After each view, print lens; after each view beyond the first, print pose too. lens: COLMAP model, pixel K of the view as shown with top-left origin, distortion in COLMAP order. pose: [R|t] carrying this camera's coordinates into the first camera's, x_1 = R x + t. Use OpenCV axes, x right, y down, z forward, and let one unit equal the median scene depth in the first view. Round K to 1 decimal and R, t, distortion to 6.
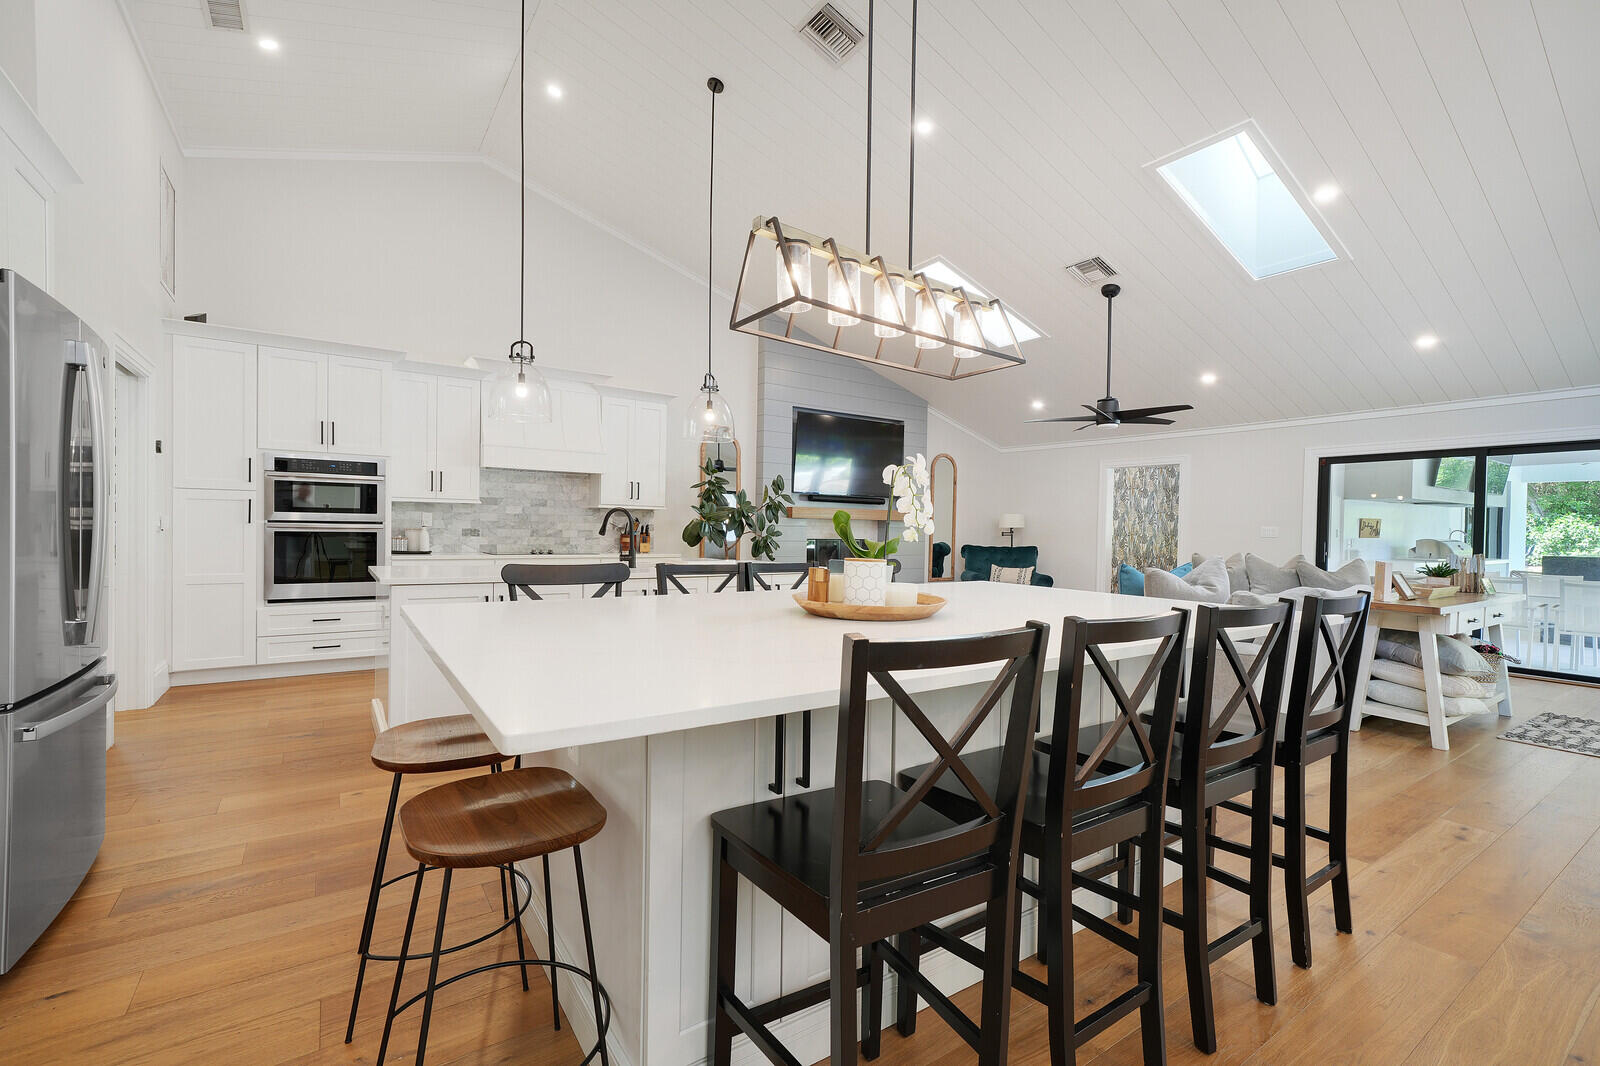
lens RADIAL K [[691.1, 0, 799.8], [0, 691.1, 533.1], [0, 0, 1]] dist [0.007832, 0.002467]
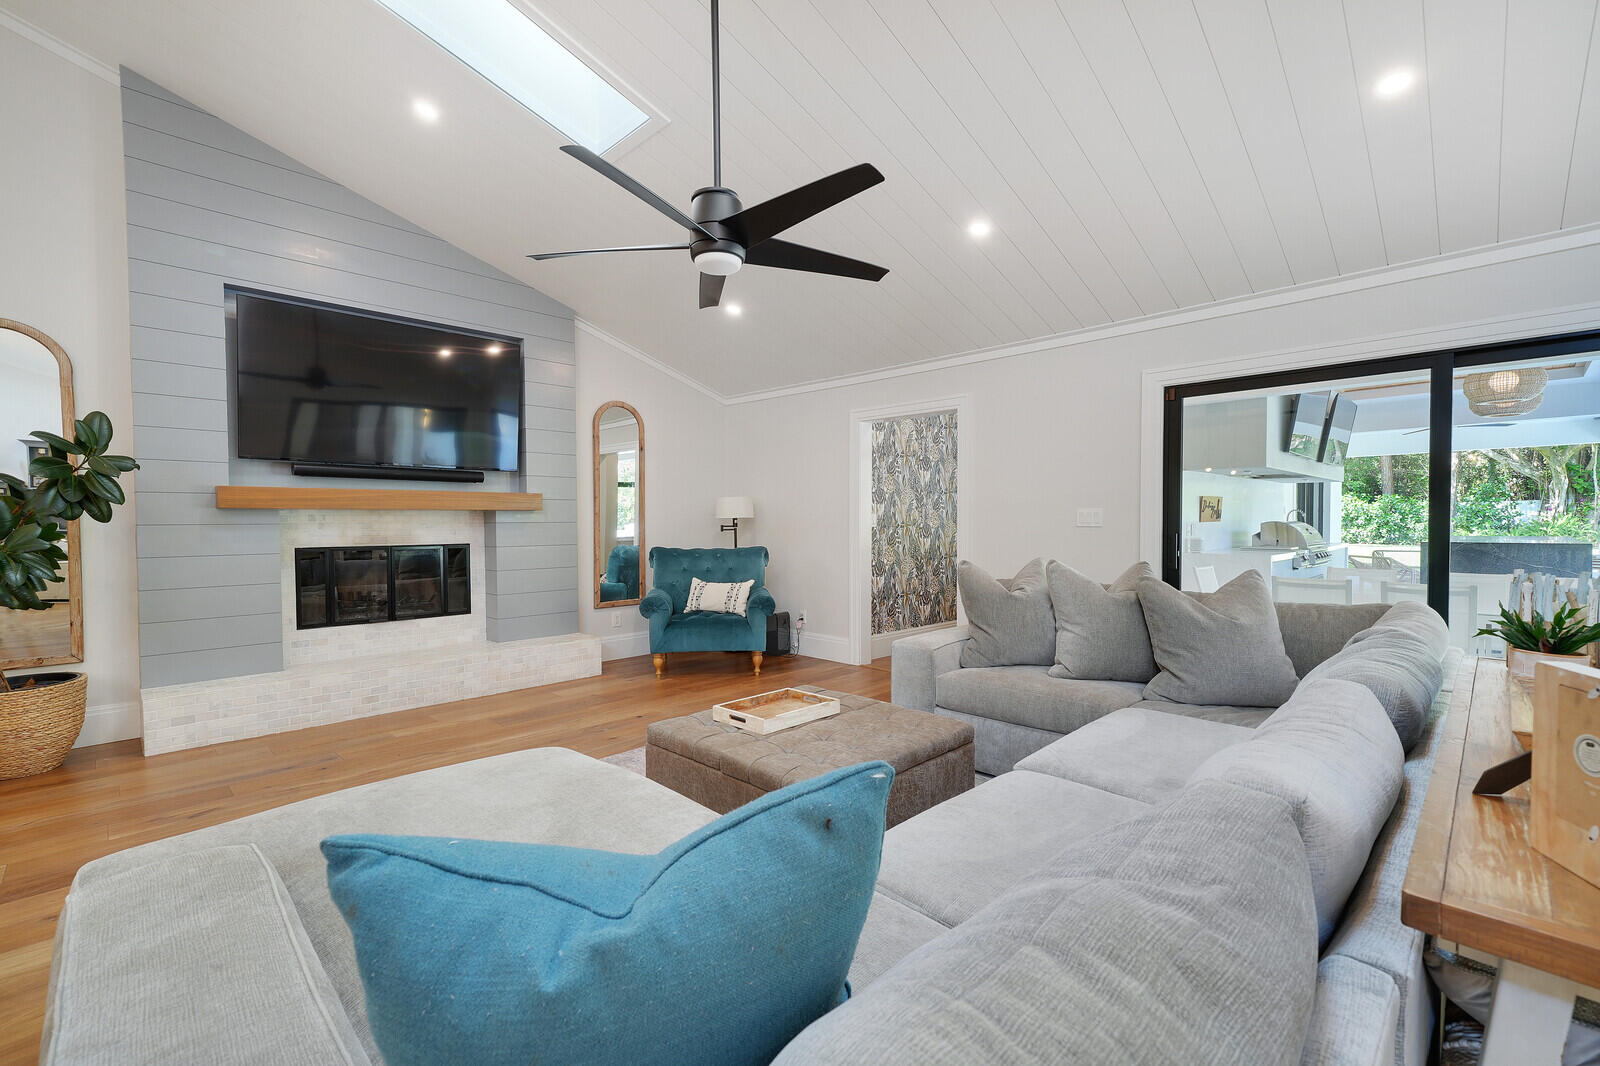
lens RADIAL K [[691.1, 0, 802.3], [0, 691.1, 533.9], [0, 0, 1]] dist [0.007832, 0.002467]
pose [[0.981251, -0.024382, 0.191188, 0.257561], [0.021567, 0.999626, 0.016791, -0.002600], [-0.191526, -0.012353, 0.981410, 0.372083]]
